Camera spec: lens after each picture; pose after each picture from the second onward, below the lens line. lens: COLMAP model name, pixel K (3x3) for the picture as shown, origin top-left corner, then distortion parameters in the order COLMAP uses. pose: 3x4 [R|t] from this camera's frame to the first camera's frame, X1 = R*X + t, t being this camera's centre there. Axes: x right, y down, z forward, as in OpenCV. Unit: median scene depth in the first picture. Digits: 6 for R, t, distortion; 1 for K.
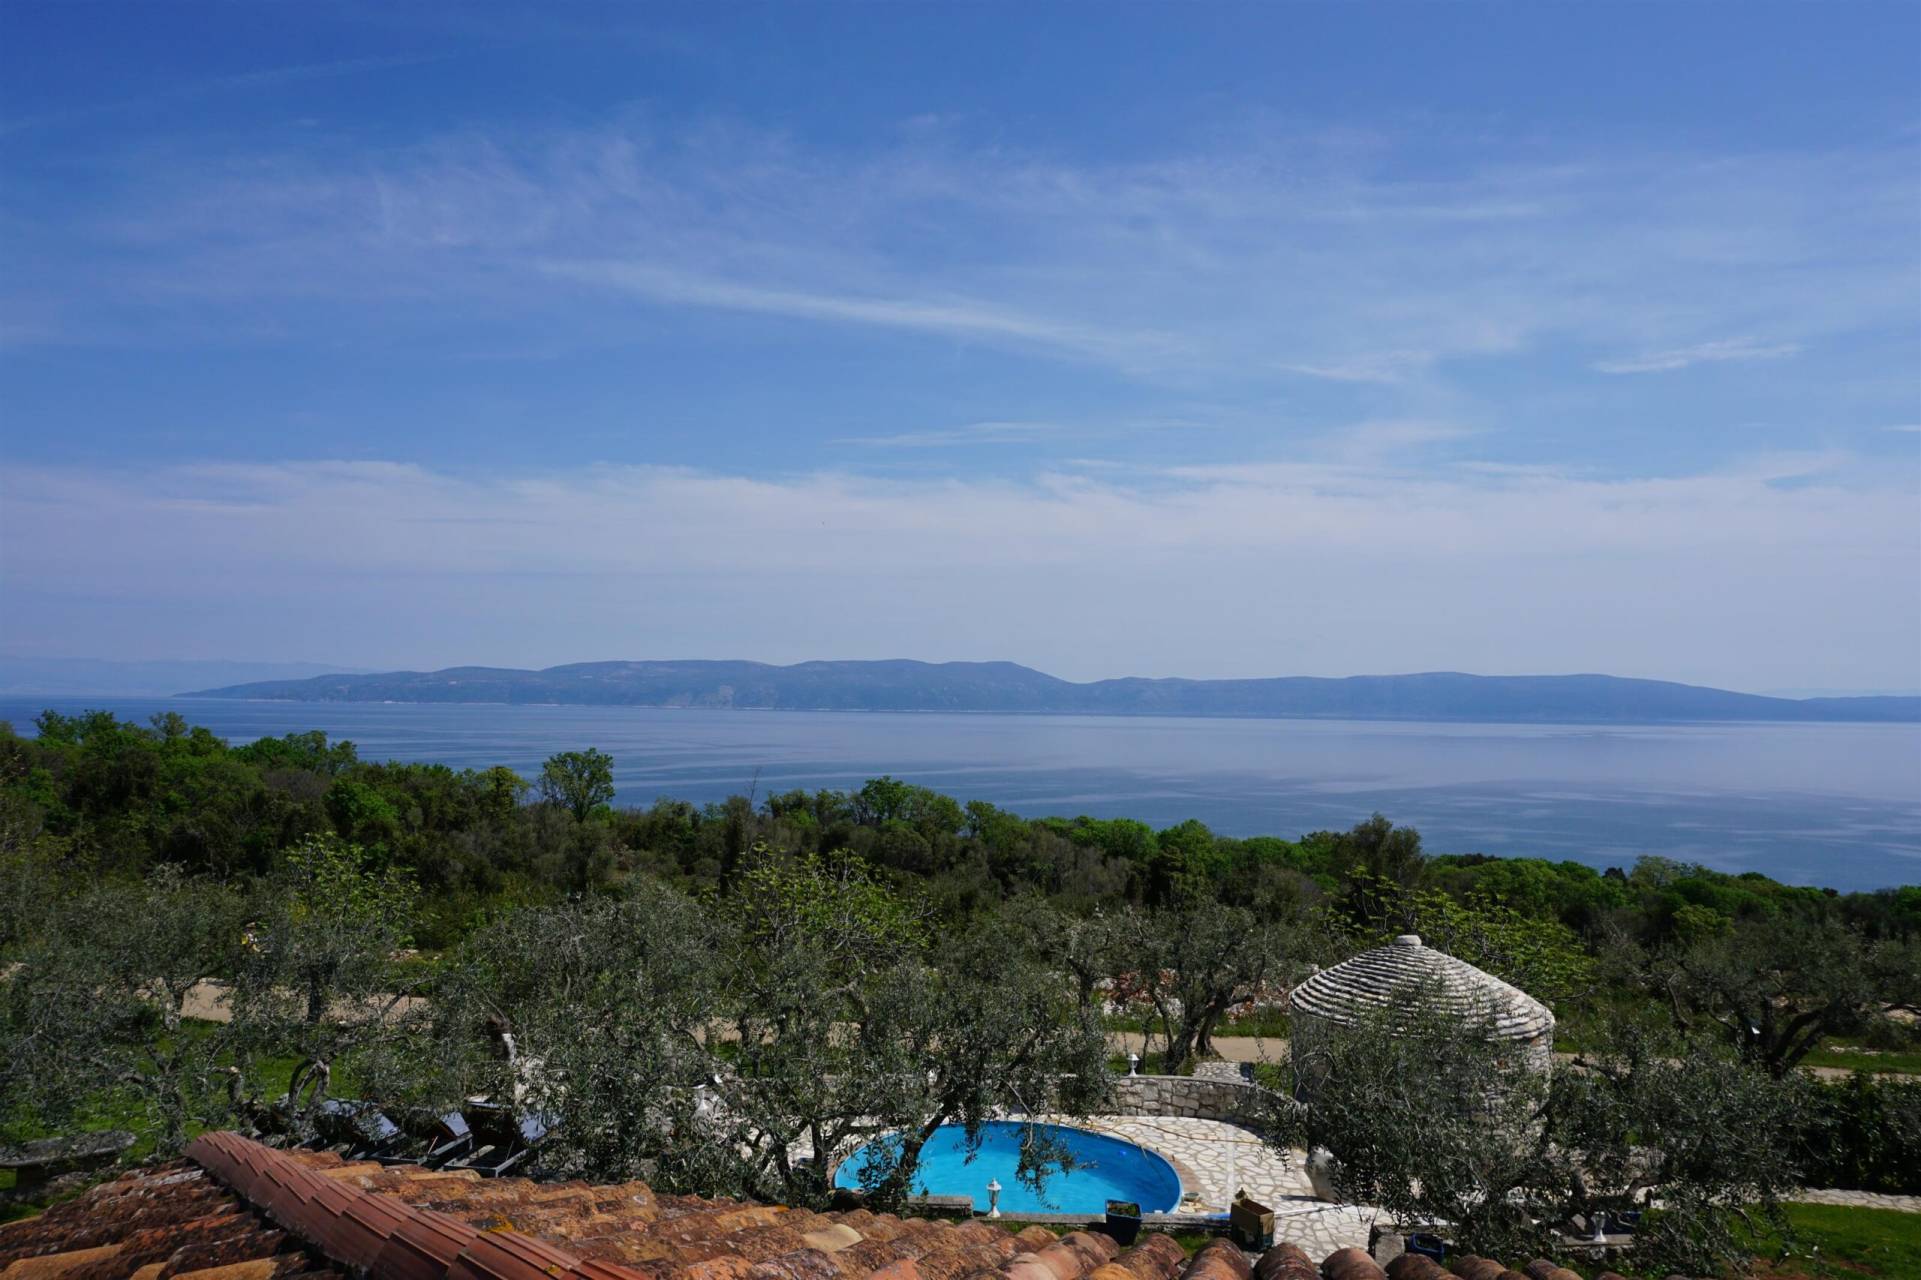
lens RADIAL K [[1272.7, 0, 948.0], [0, 1272.7, 653.7], [0, 0, 1]] dist [-0.041289, 0.027723]
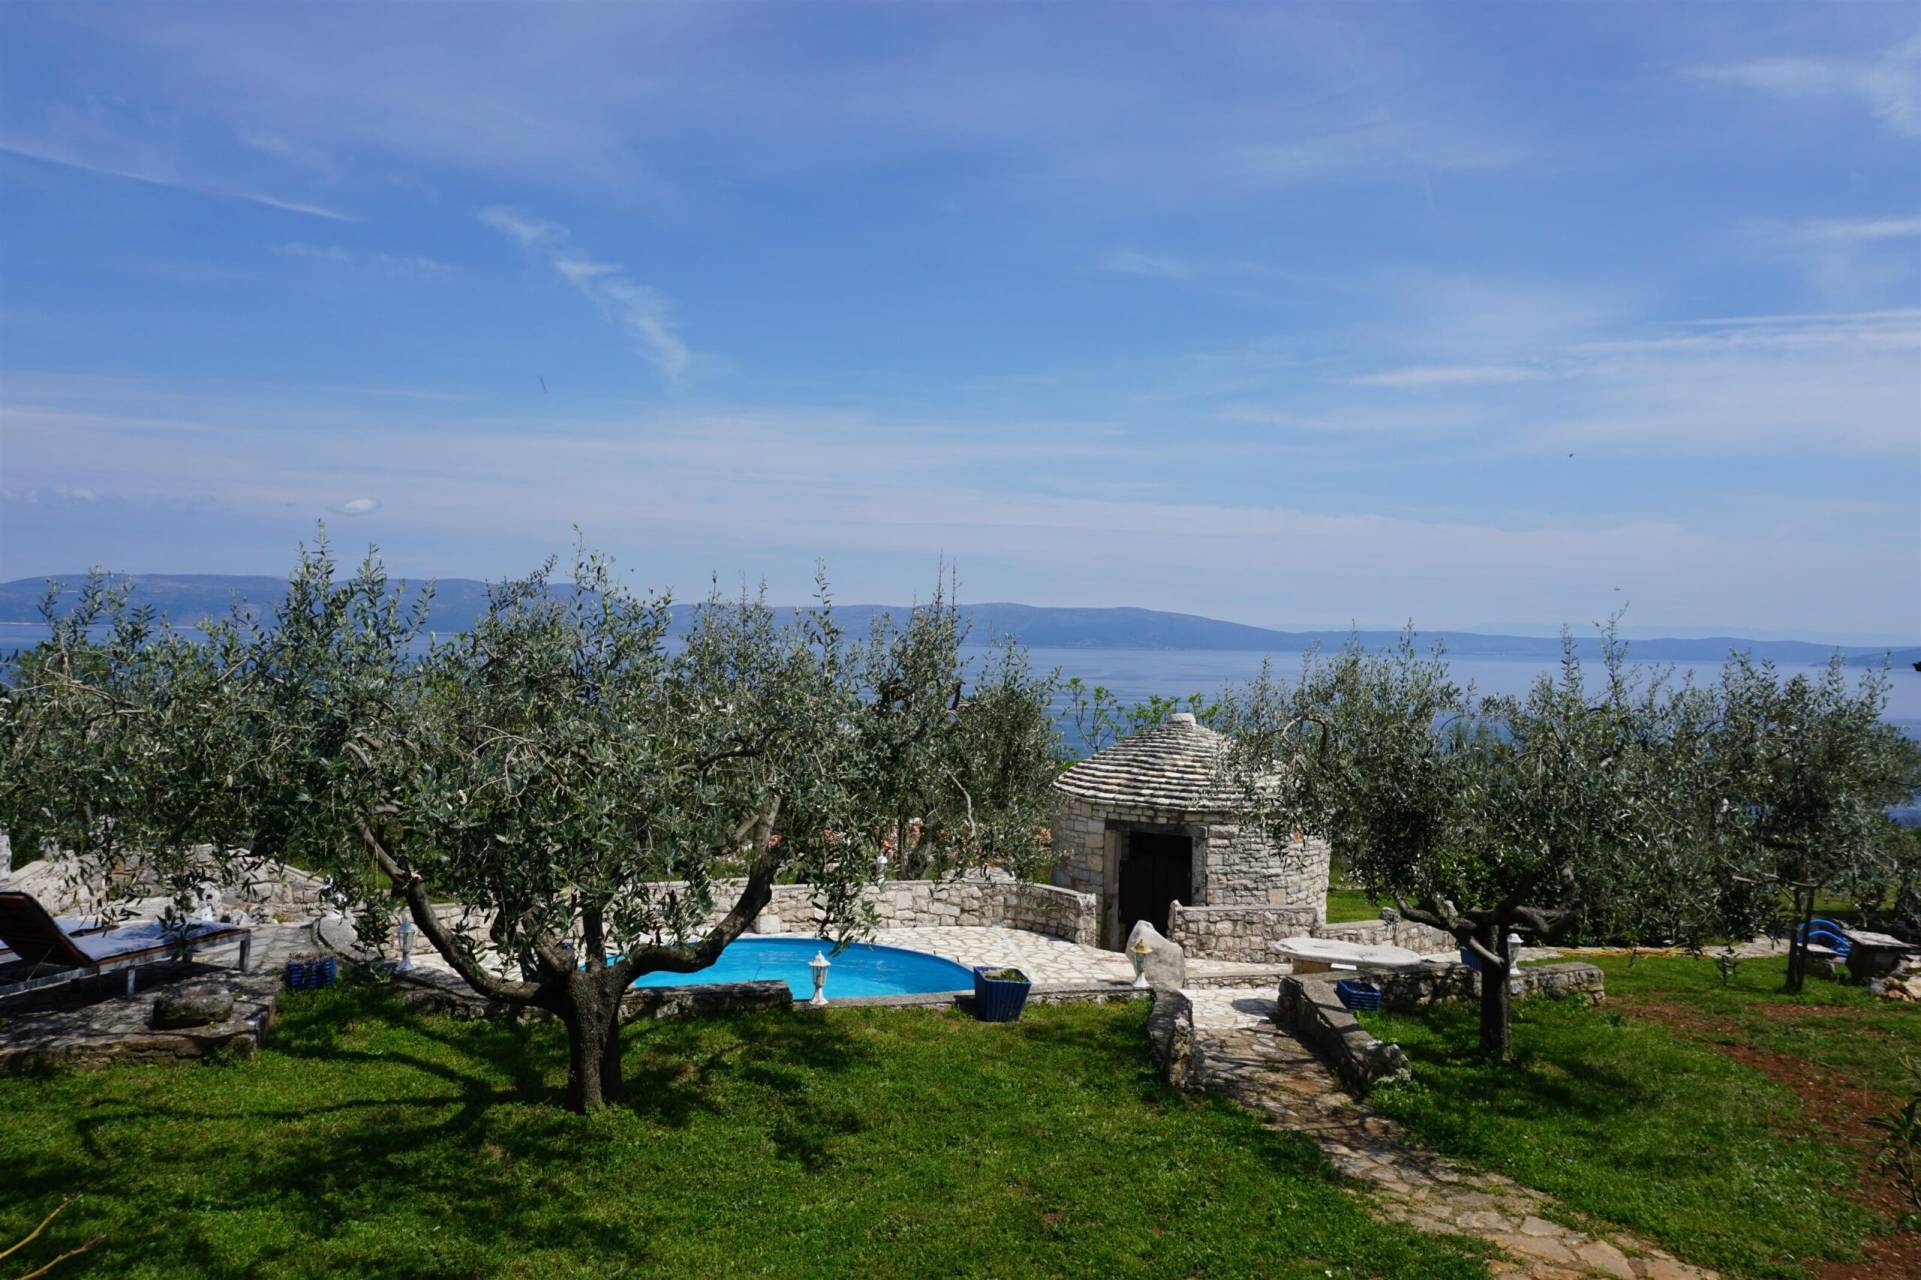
lens RADIAL K [[1272.7, 0, 956.6], [0, 1272.7, 658.8], [0, 0, 1]] dist [-0.041289, 0.027723]
pose [[0.943475, 0.008688, 0.331329, -0.084140], [-0.028733, 0.998037, 0.055650, 0.143035], [-0.330195, -0.062024, 0.941873, 0.217083]]
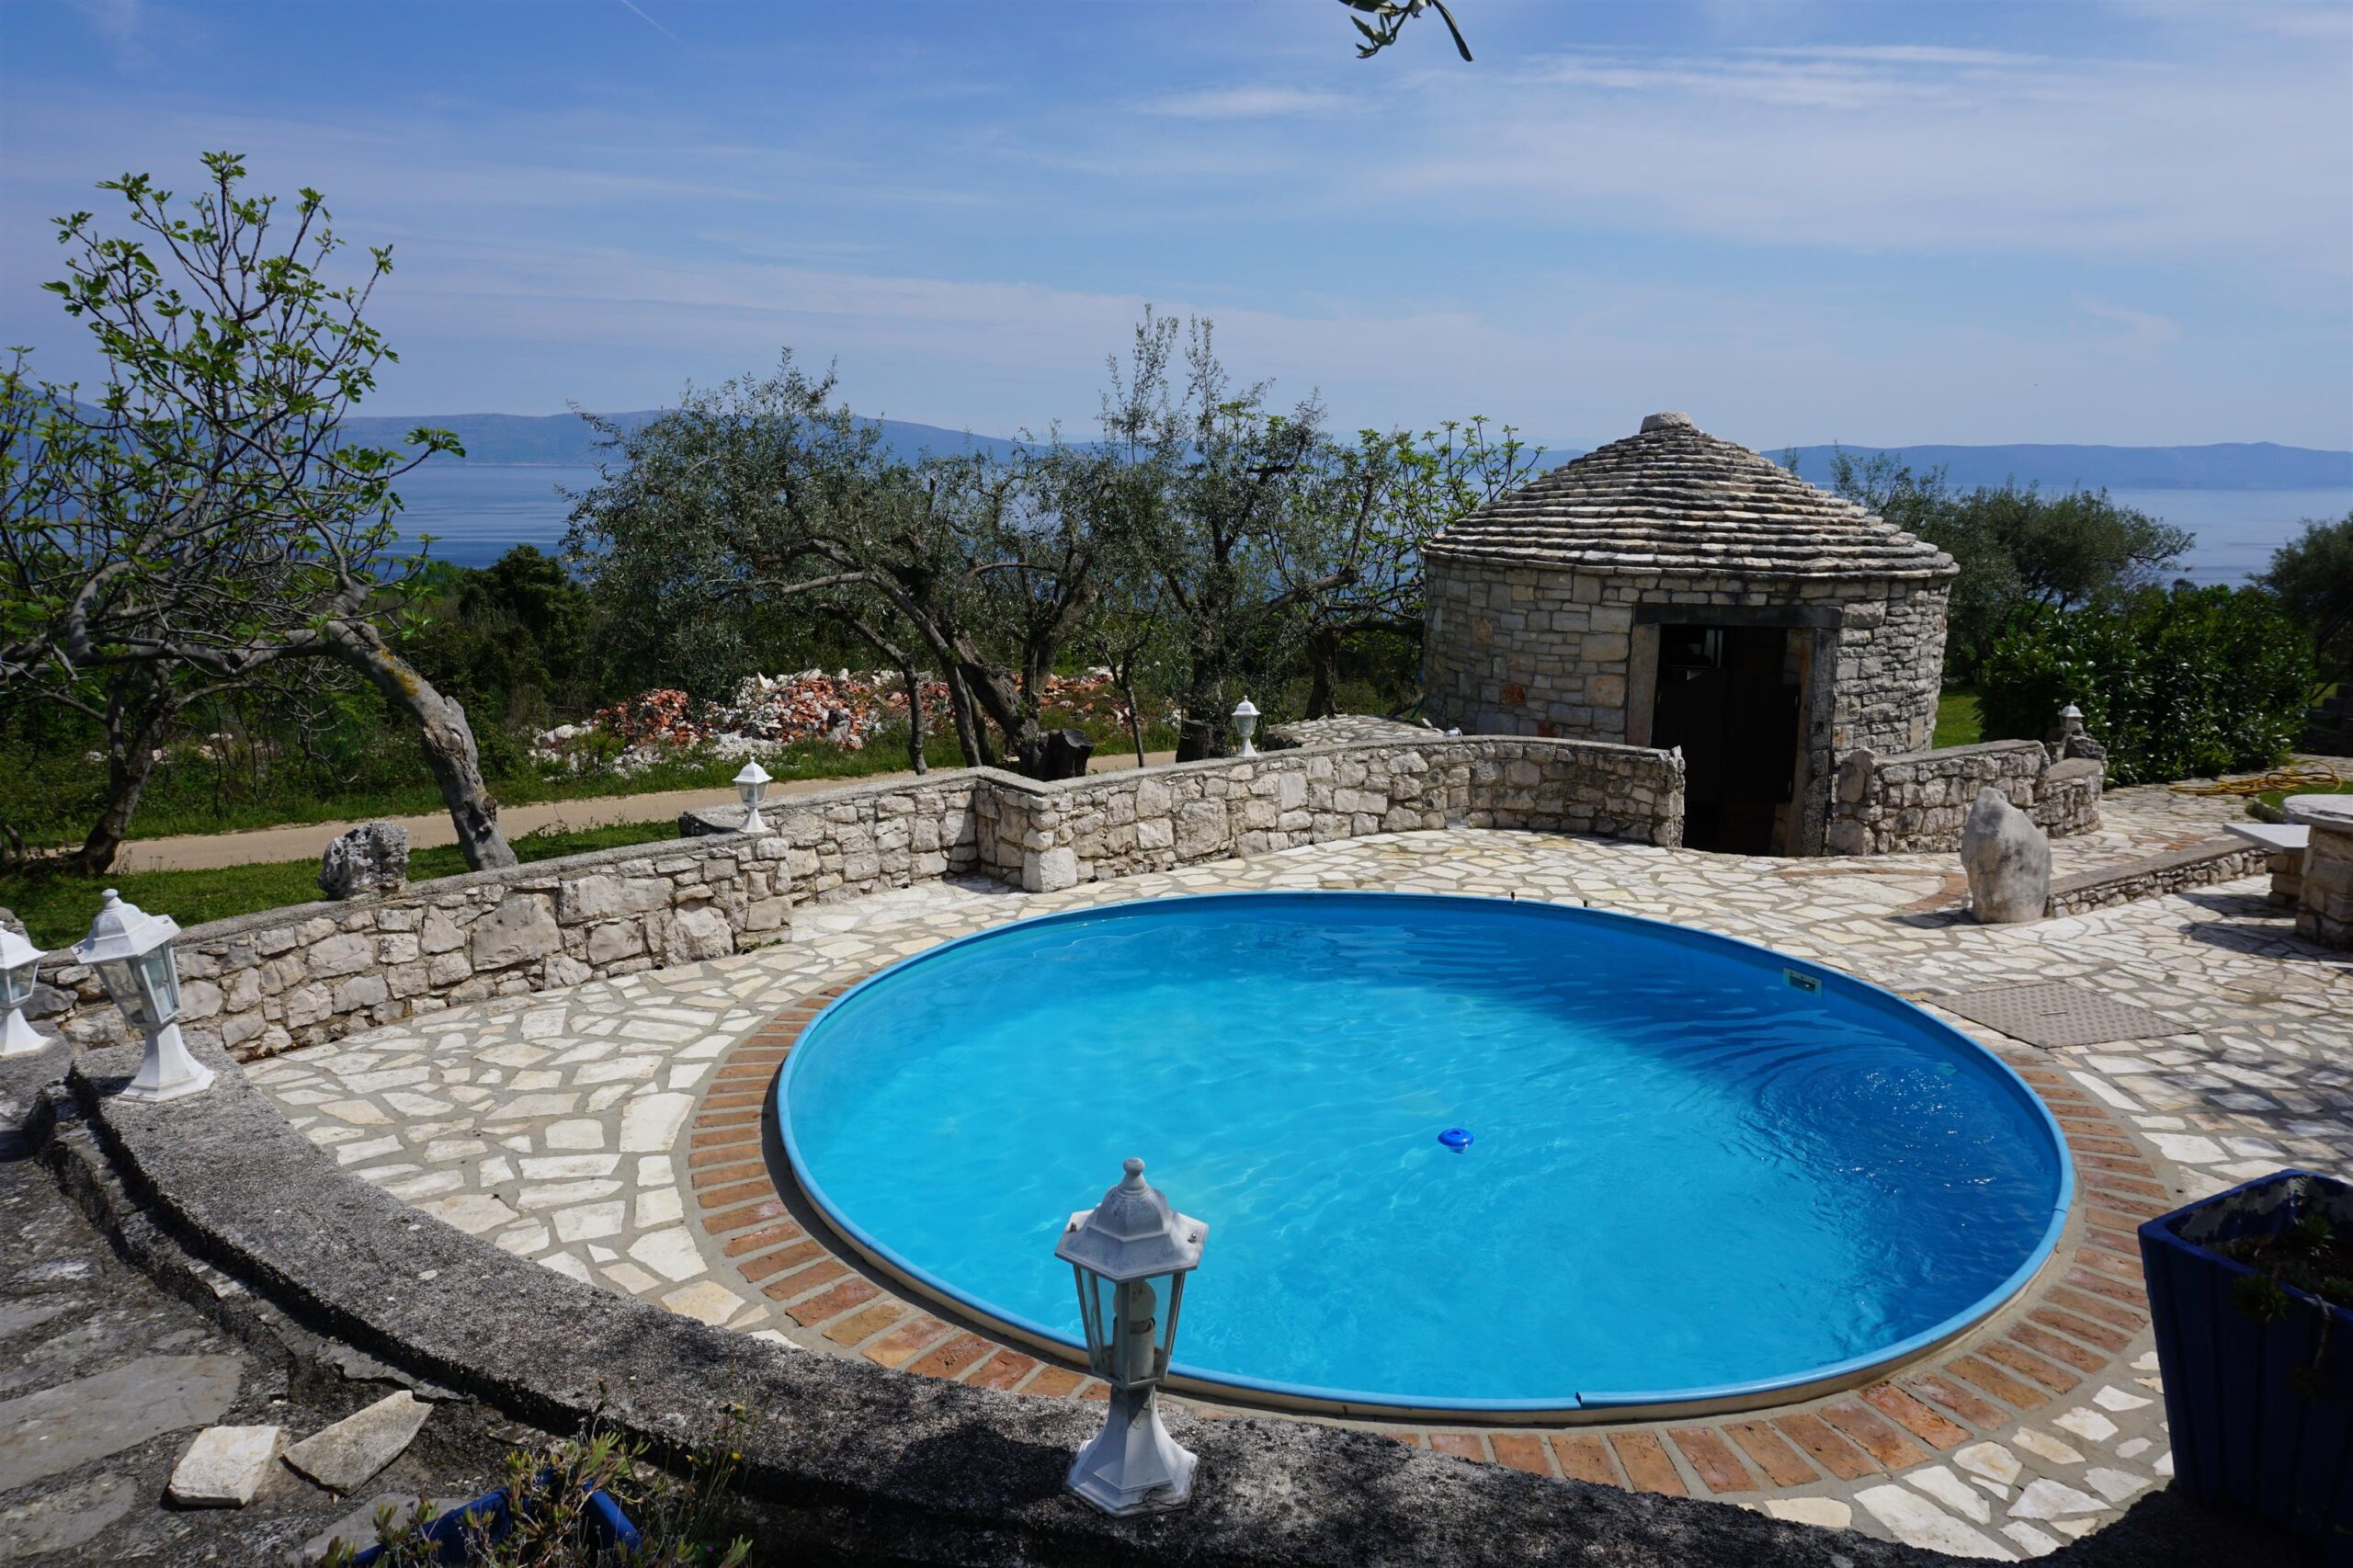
lens RADIAL K [[1564.6, 0, 1180.6], [0, 1564.6, 781.6], [0, 0, 1]] dist [-0.028243, 0.014579]
pose [[0.778074, -0.125912, 0.615424, -0.167140], [-0.029742, 0.971223, 0.236308, 0.231189], [-0.627468, -0.202169, 0.751938, 0.658123]]
